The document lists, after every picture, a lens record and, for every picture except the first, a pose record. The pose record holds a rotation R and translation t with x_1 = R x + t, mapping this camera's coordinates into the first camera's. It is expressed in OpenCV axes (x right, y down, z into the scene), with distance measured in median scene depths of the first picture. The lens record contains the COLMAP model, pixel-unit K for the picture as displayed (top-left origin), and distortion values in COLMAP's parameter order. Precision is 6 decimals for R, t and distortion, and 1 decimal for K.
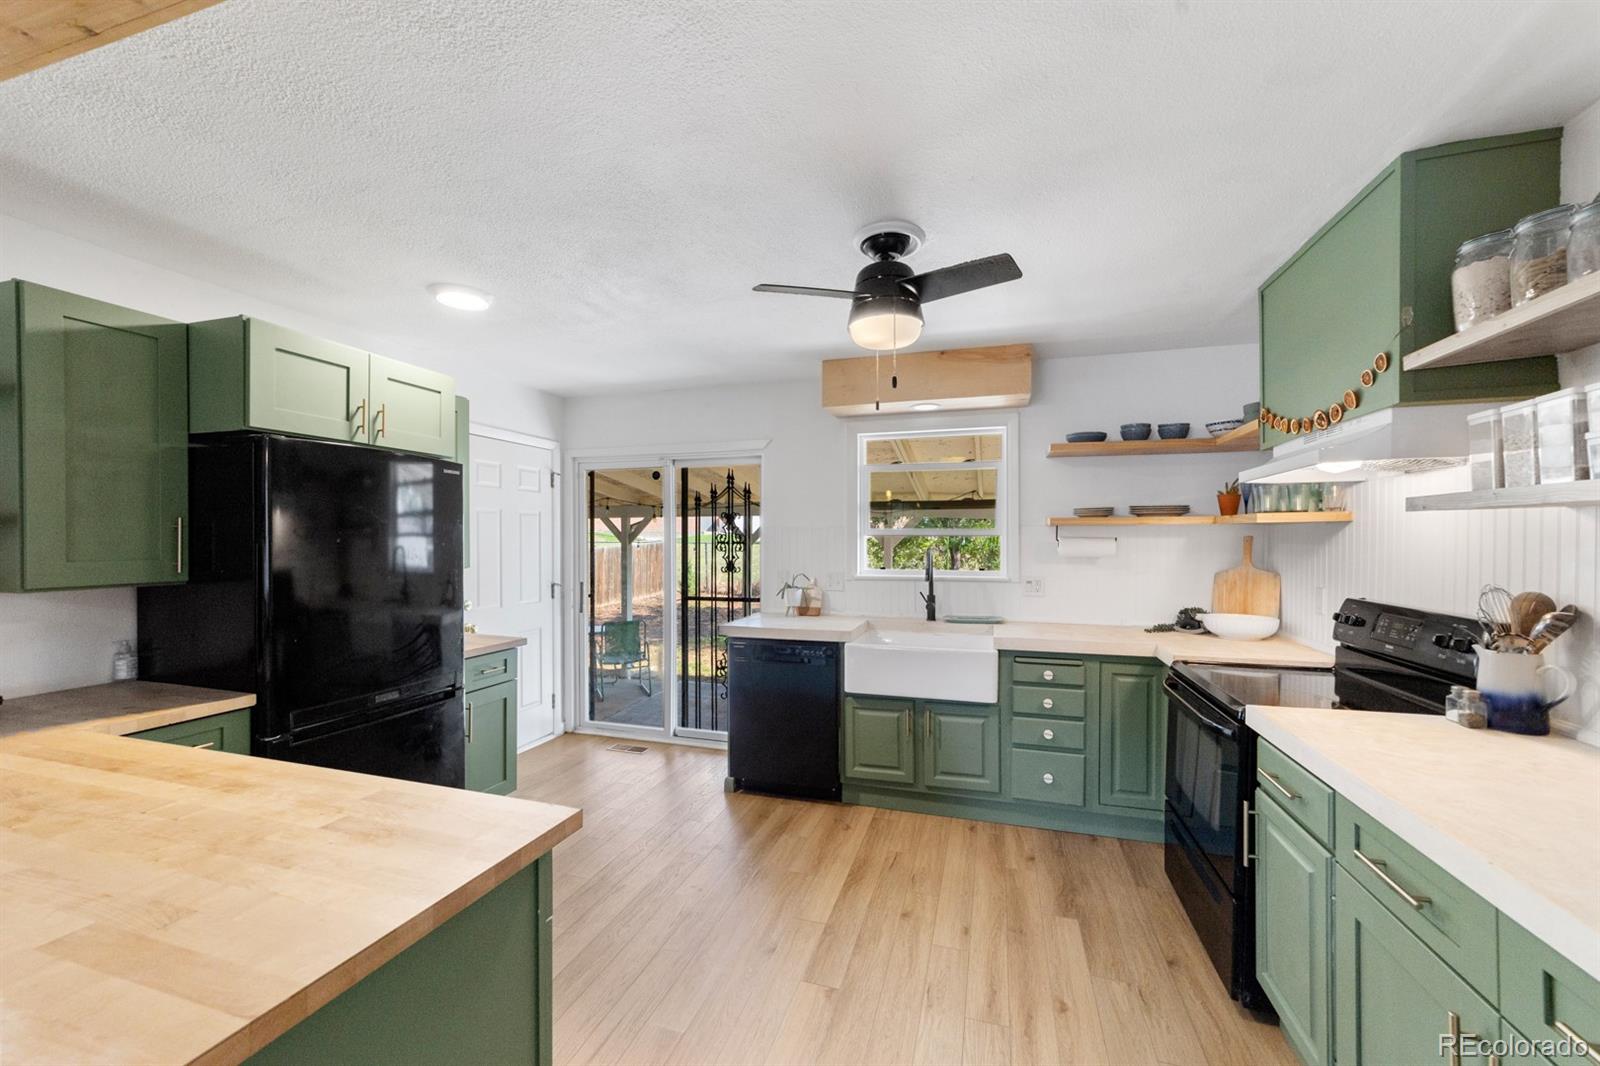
lens RADIAL K [[619.0, 0, 799.5], [0, 619.0, 539.5], [0, 0, 1]] dist [-0.012545, 0.000198]
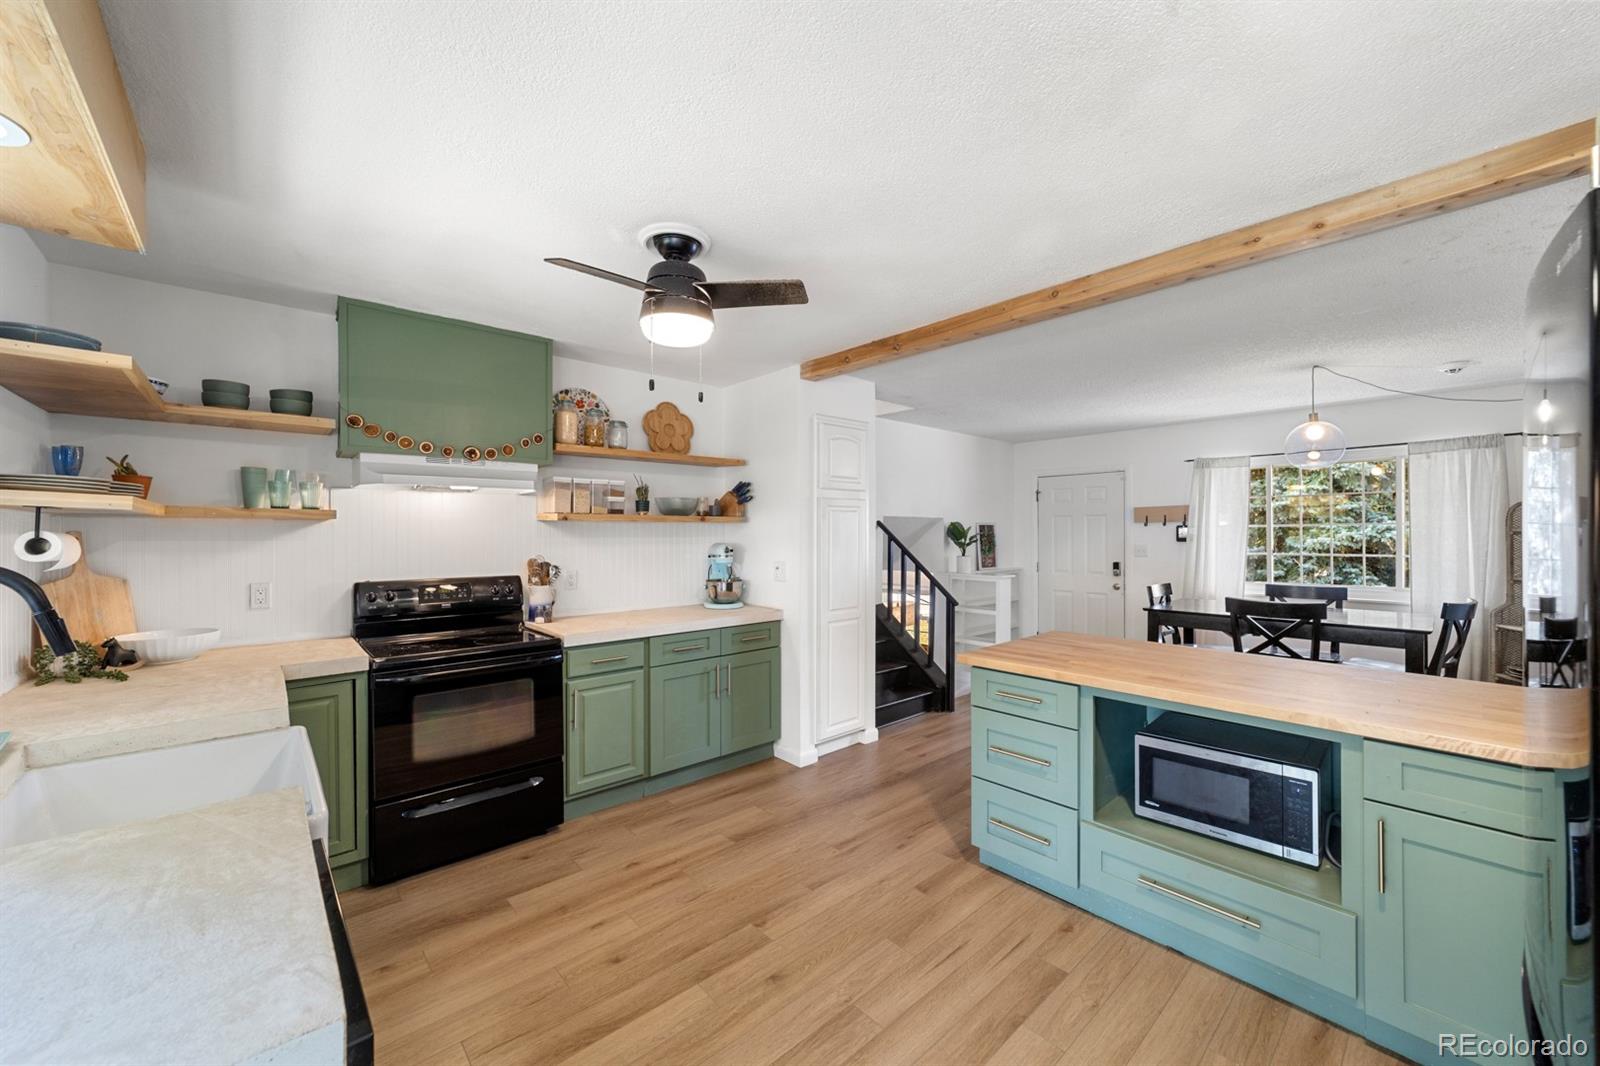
lens RADIAL K [[613.9, 0, 803.0], [0, 613.9, 532.5], [0, 0, 1]] dist [-0.014064, 0.008233]
pose [[-0.863528, 0.002550, 0.504295, -0.374054], [0.003134, 0.999995, 0.000310, -0.002093], [-0.504292, 0.001848, -0.863531, 1.209223]]
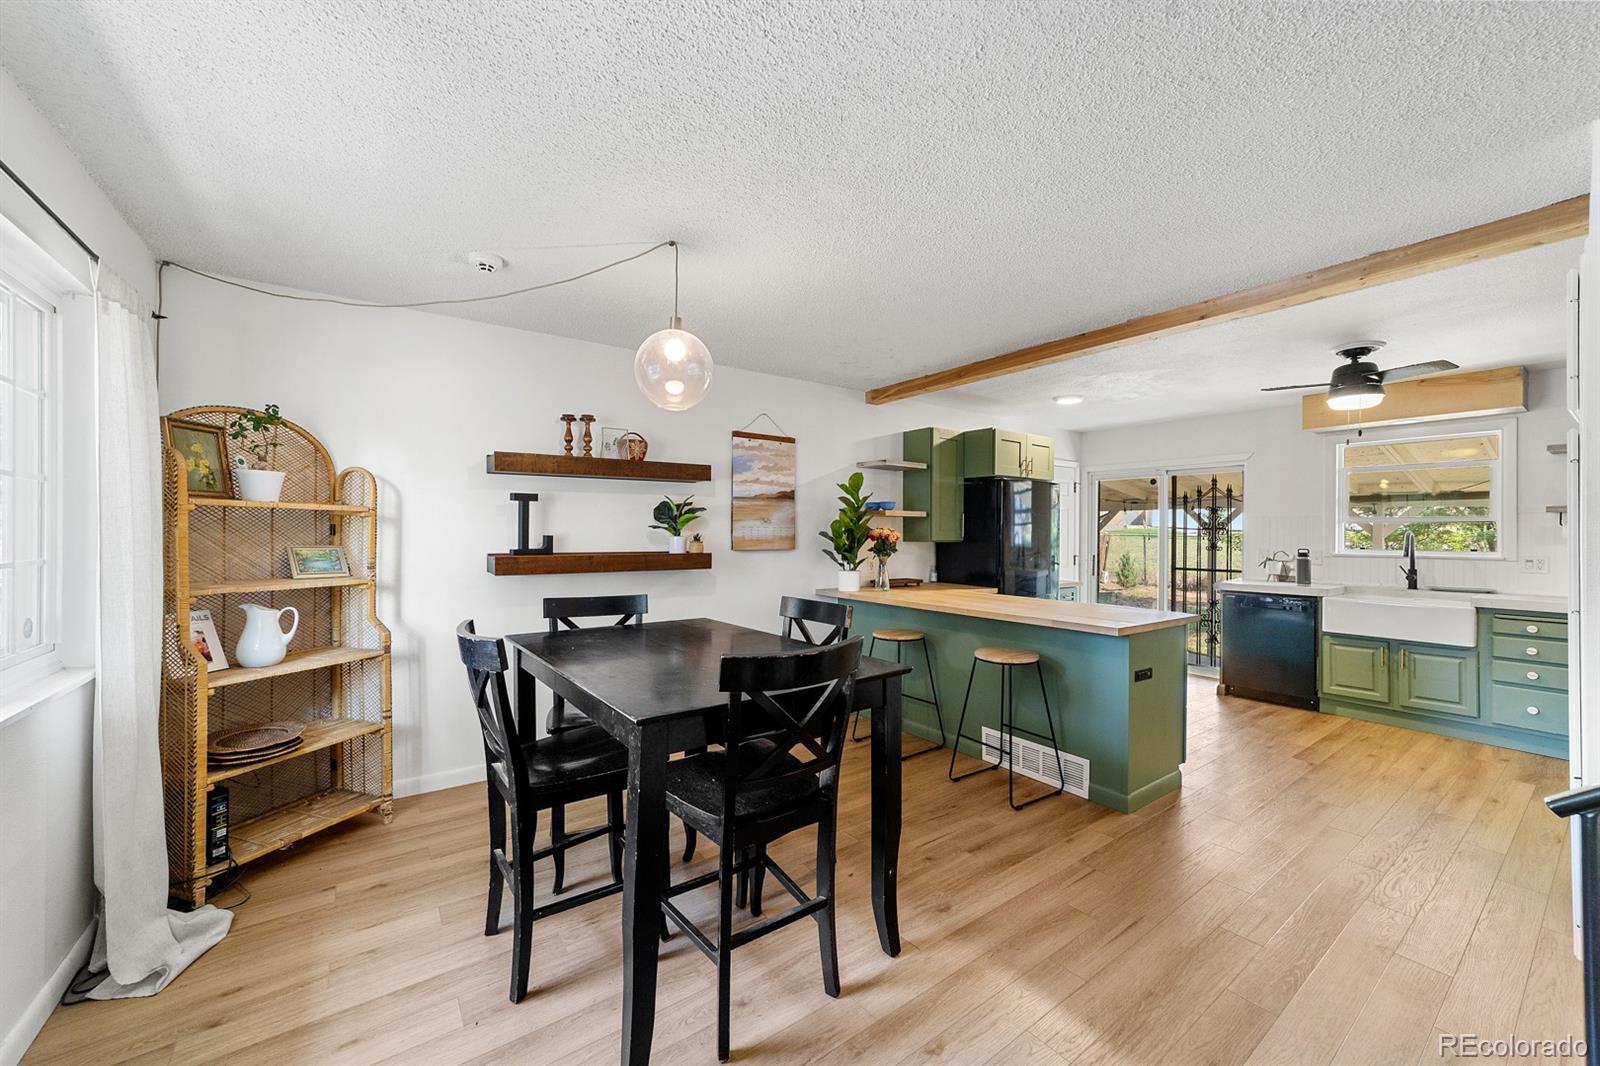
lens RADIAL K [[613.9, 0, 803.0], [0, 613.9, 532.5], [0, 0, 1]] dist [-0.014064, 0.008233]
pose [[0.806180, 0.005981, -0.591640, -0.062646], [-0.008439, 0.999963, -0.001391, 0.031784], [0.591610, 0.006115, 0.806201, -0.867624]]
